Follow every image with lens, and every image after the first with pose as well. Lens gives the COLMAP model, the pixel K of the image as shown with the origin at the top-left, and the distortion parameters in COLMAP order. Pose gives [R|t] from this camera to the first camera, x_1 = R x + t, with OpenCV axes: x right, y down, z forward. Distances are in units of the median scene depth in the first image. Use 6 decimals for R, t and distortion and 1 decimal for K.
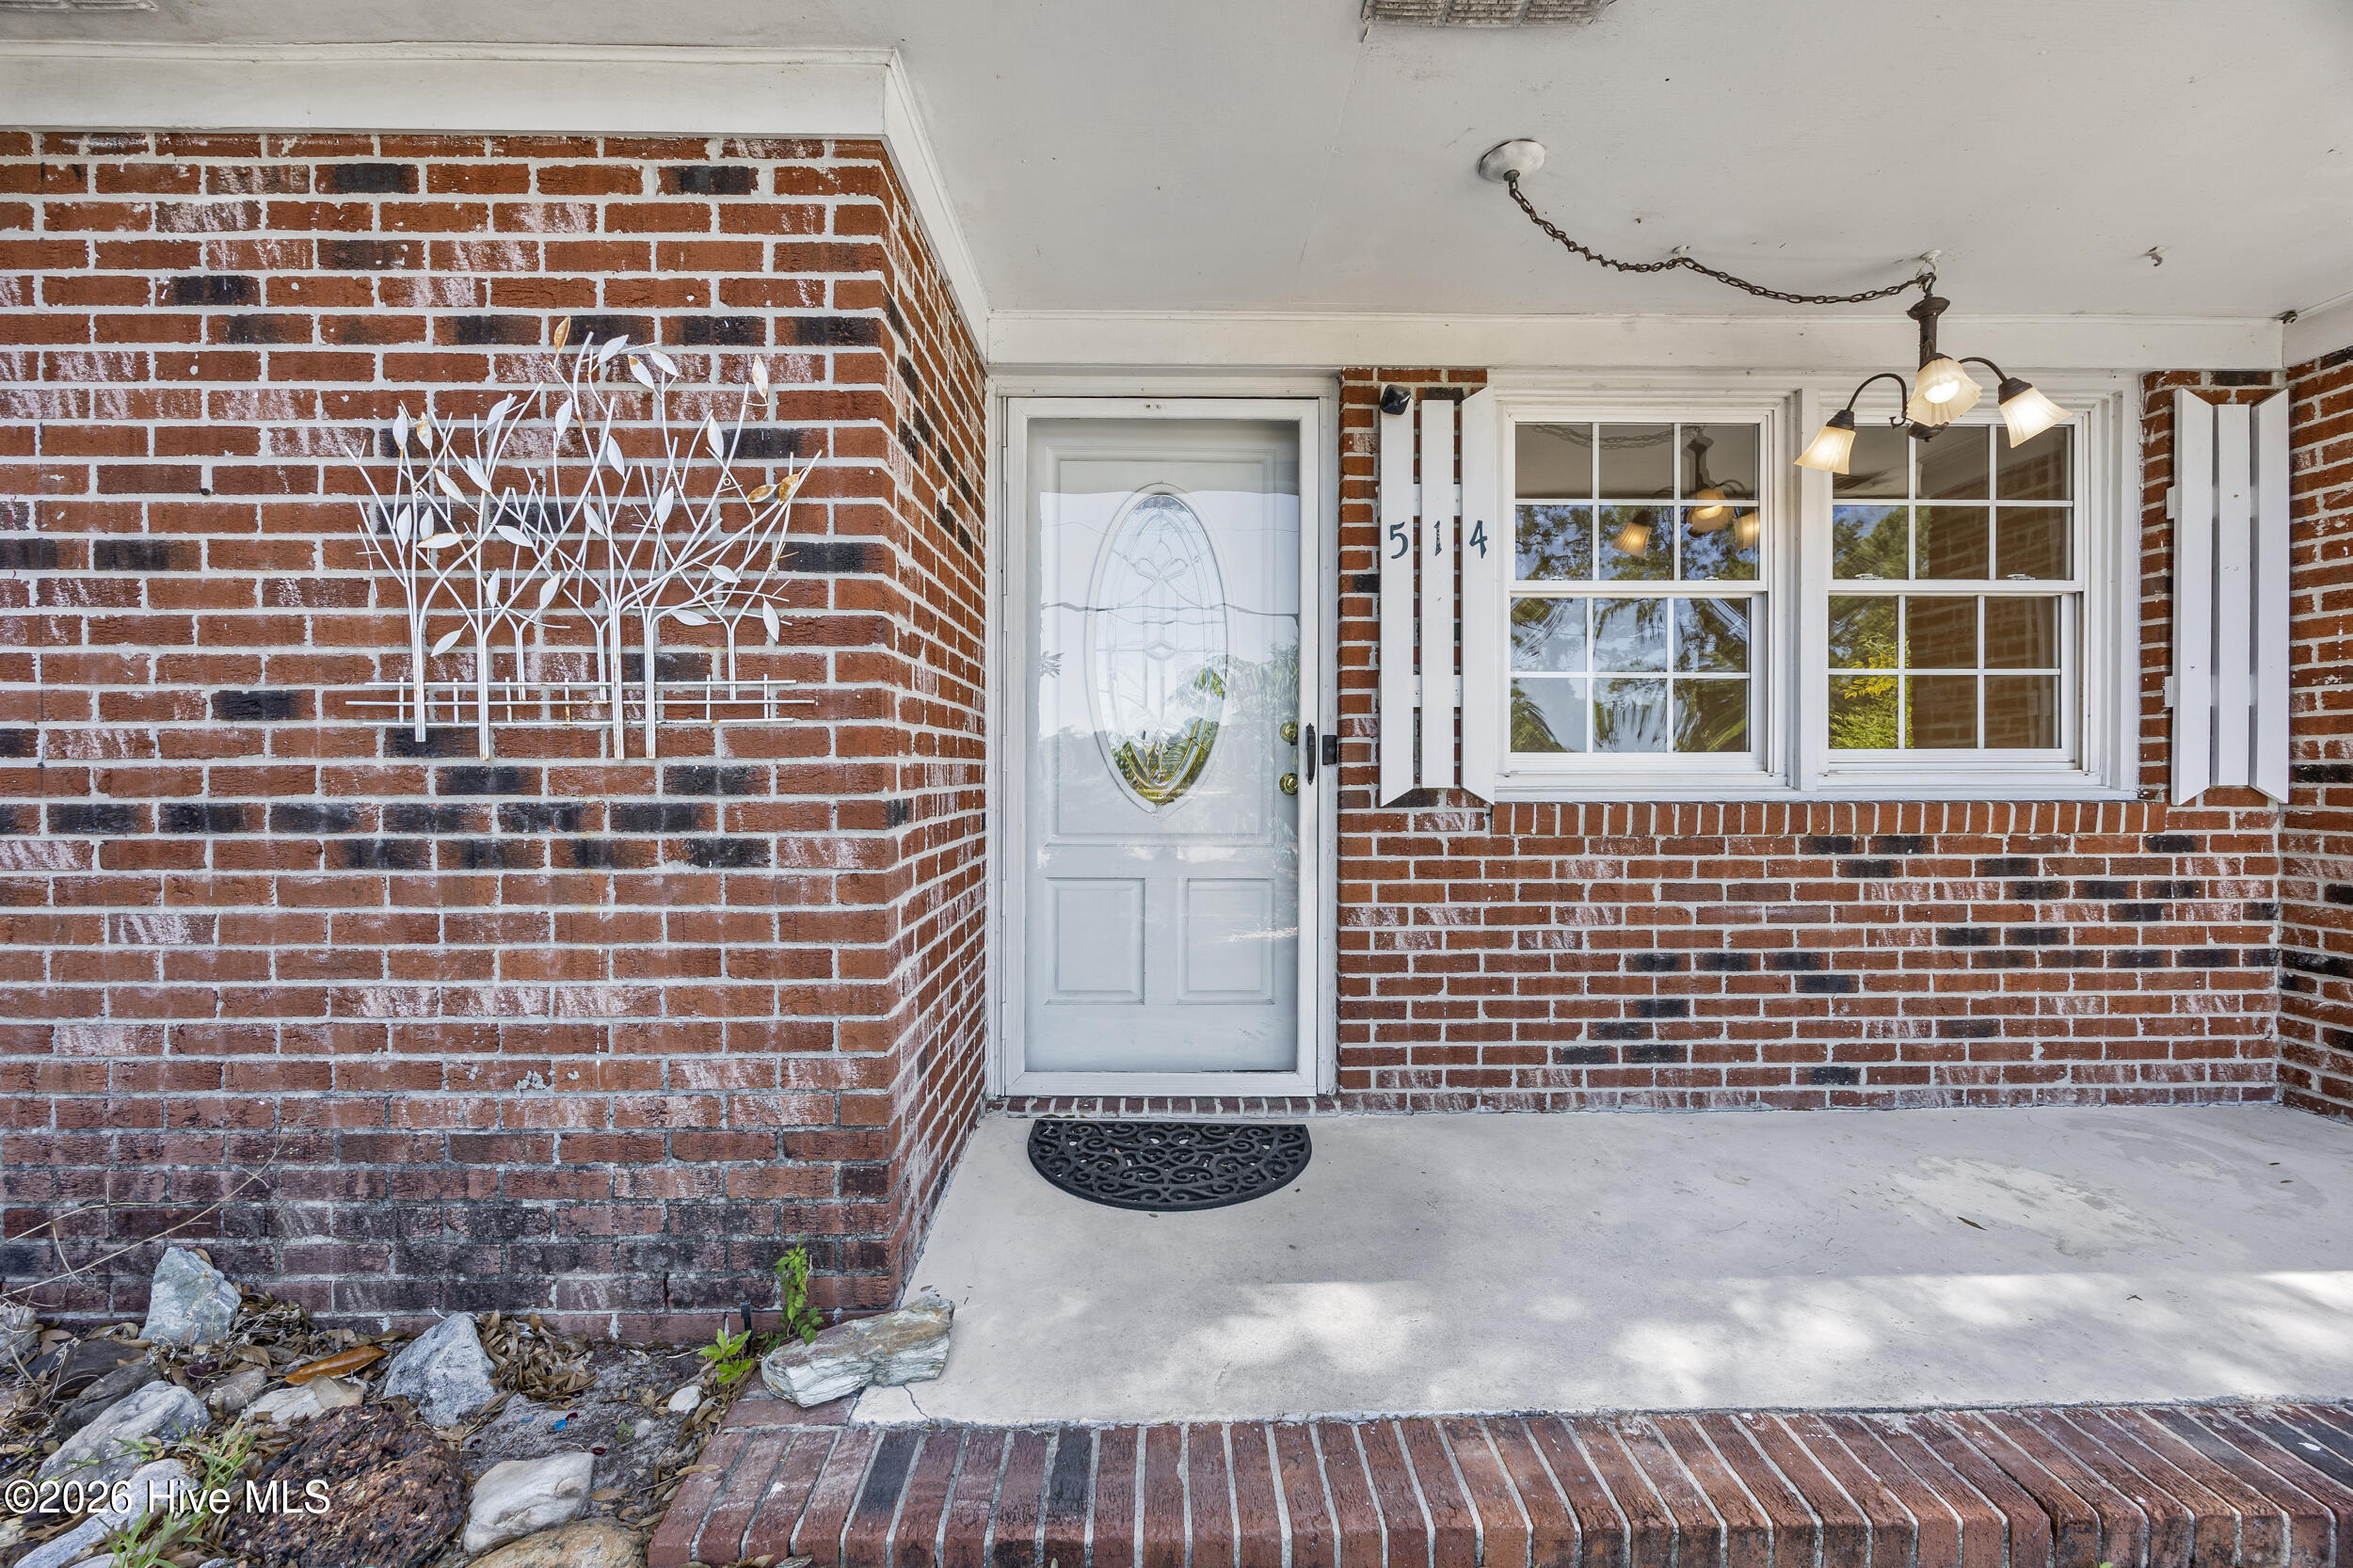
lens RADIAL K [[900.3, 0, 1174.6], [0, 900.3, 779.0], [0, 0, 1]] dist [-0.001924, -0.000238]
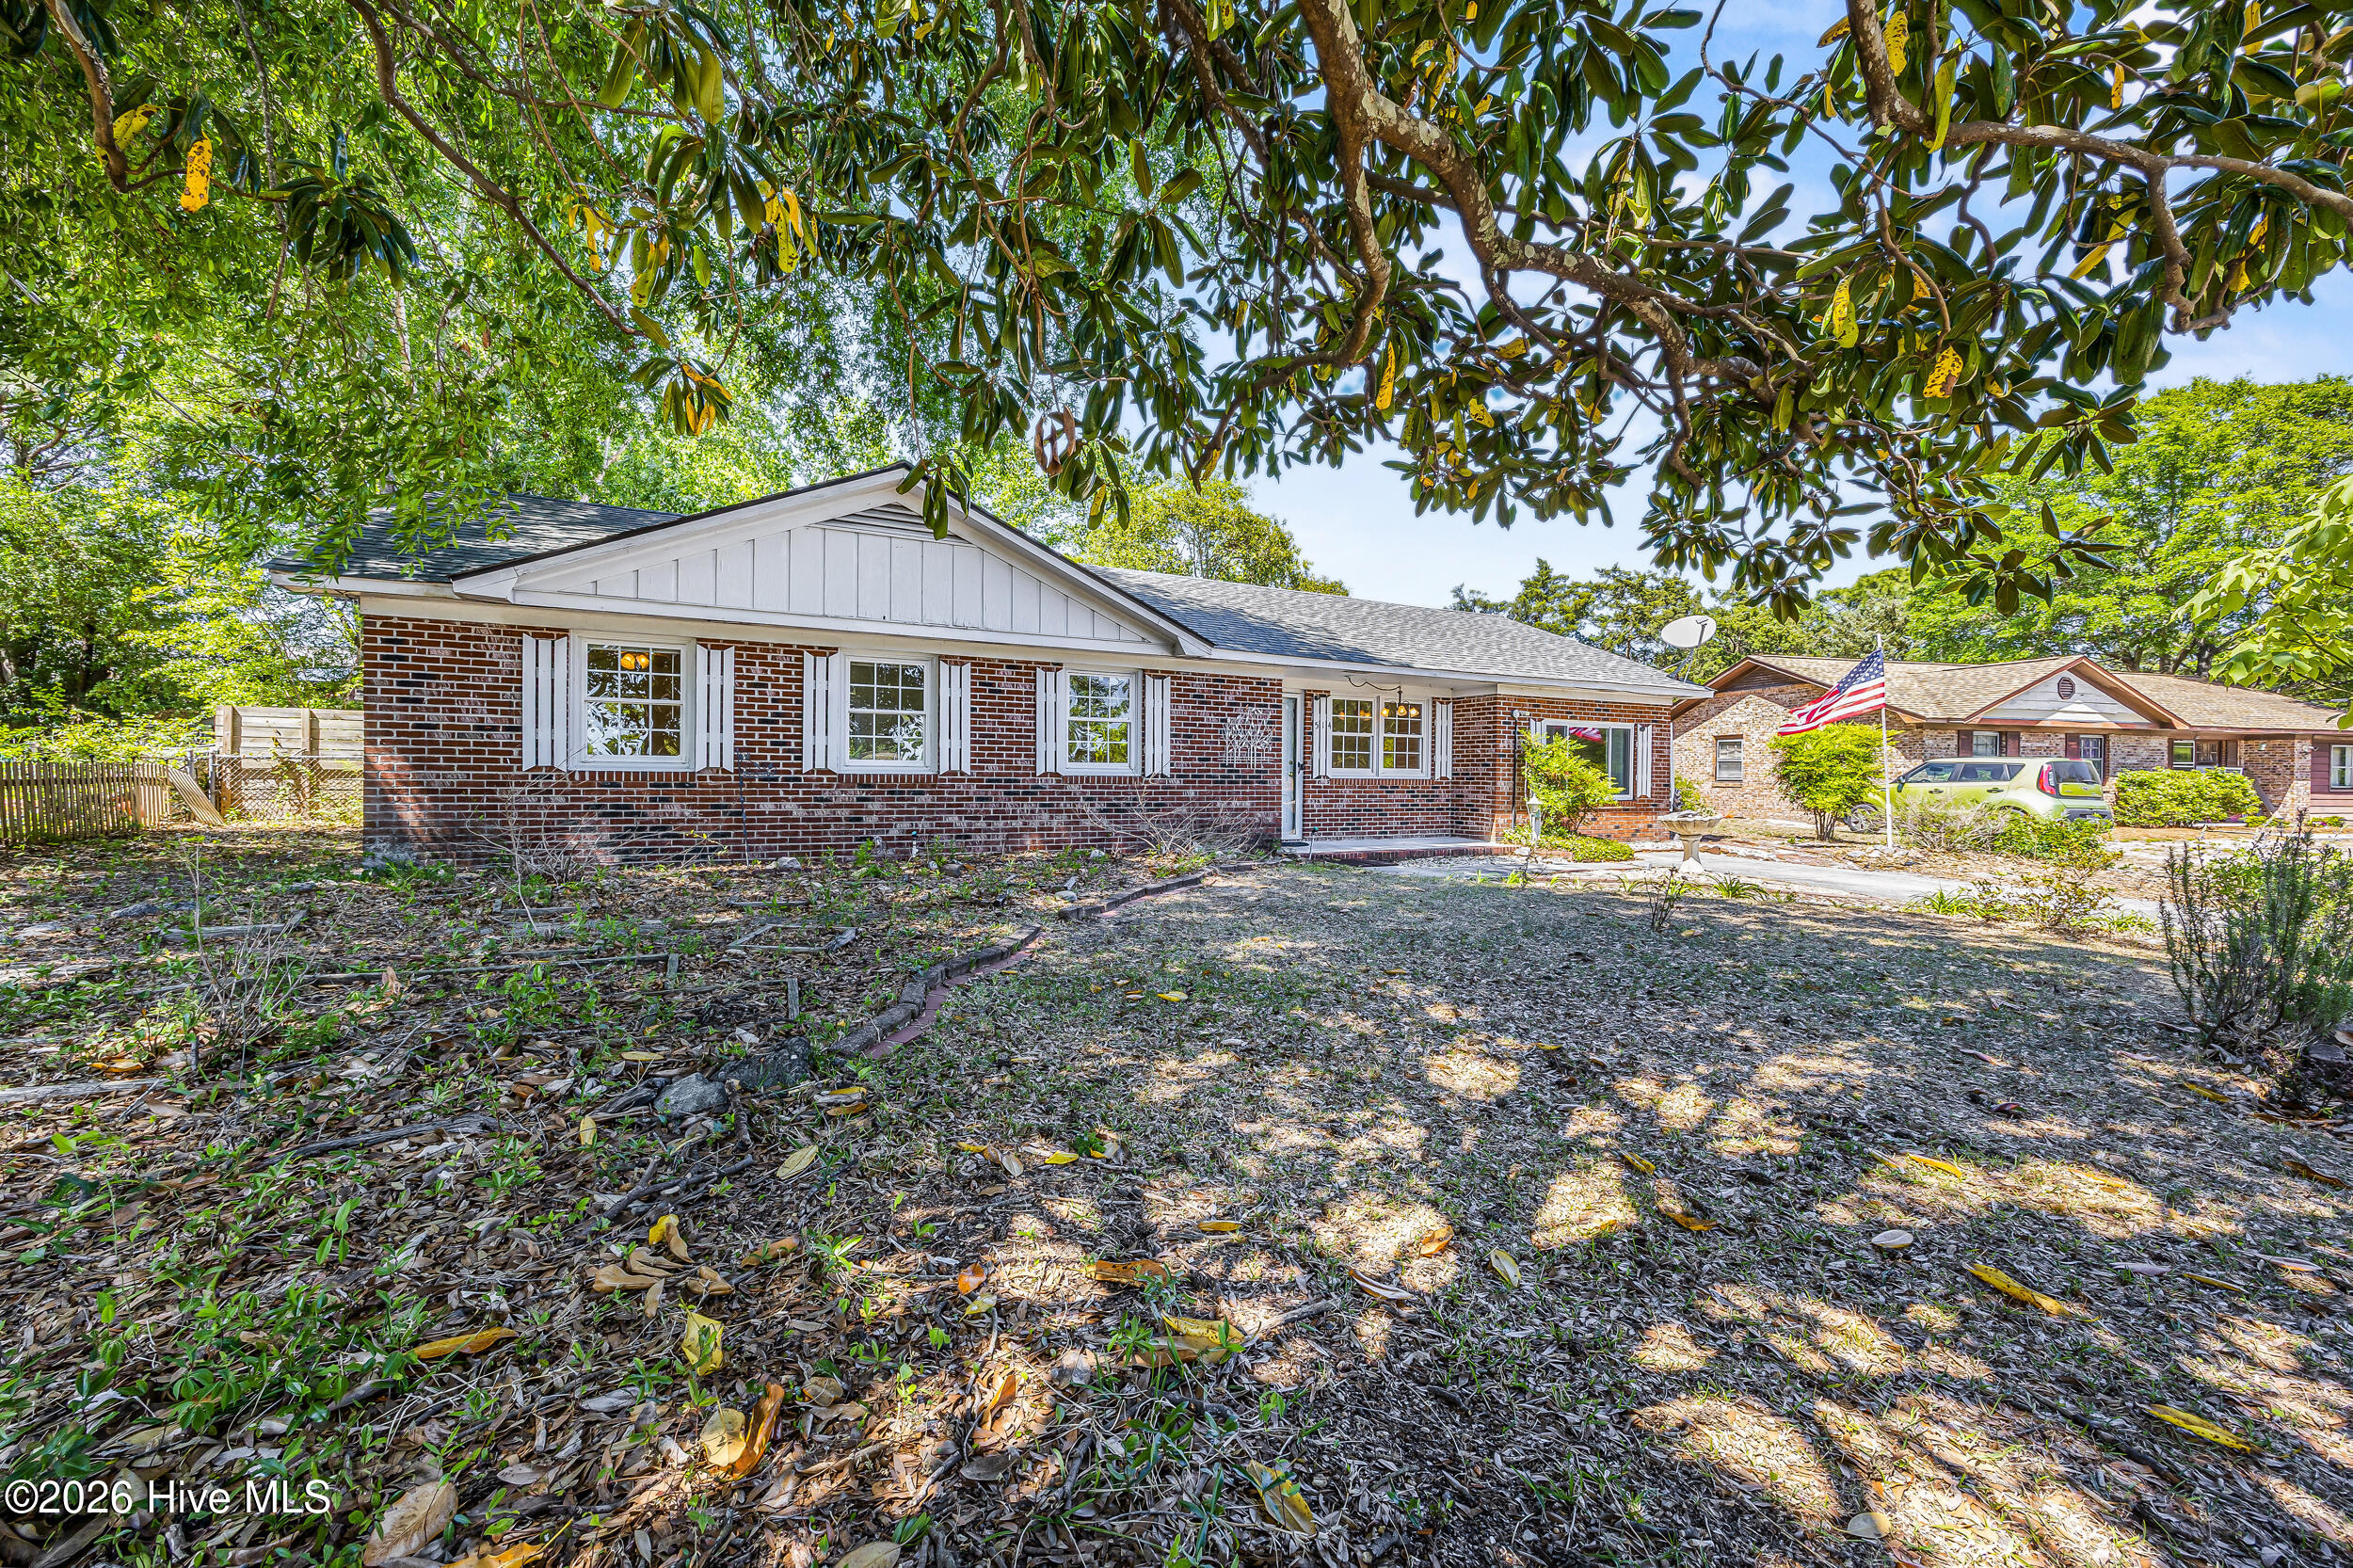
lens RADIAL K [[900.3, 0, 1176.5], [0, 900.3, 781.3], [0, 0, 1]] dist [-0.001924, -0.000238]
pose [[0.894924, 0.004444, 0.446197, -2.579615], [-0.002589, 0.999985, -0.004766, 0.068990], [-0.446212, 0.003110, 0.894922, -3.014253]]
